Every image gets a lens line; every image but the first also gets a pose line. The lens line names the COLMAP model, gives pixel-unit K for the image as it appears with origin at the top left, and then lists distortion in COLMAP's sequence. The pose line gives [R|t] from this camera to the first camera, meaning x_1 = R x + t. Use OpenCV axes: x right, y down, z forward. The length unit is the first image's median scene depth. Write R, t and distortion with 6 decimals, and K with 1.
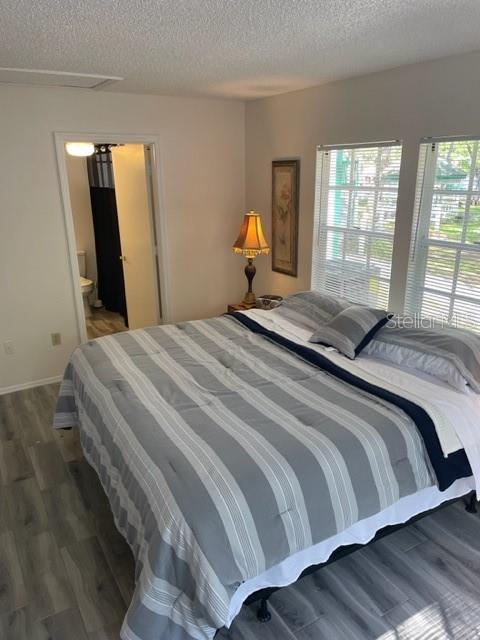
lens RADIAL K [[485.1, 0, 242.8], [0, 485.1, 315.8], [0, 0, 1]] dist [0.058535, -0.055392]
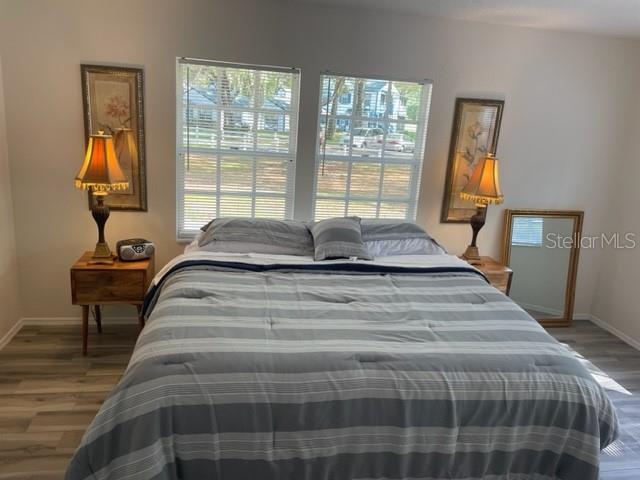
lens RADIAL K [[485.1, 0, 322.1], [0, 485.1, 240.3], [0, 0, 1]] dist [0.058535, -0.055392]
pose [[0.351669, -0.228751, 0.907746, -0.651666], [0.194522, 0.966375, 0.168166, -0.133901], [-0.915691, 0.117438, 0.384341, 0.485216]]
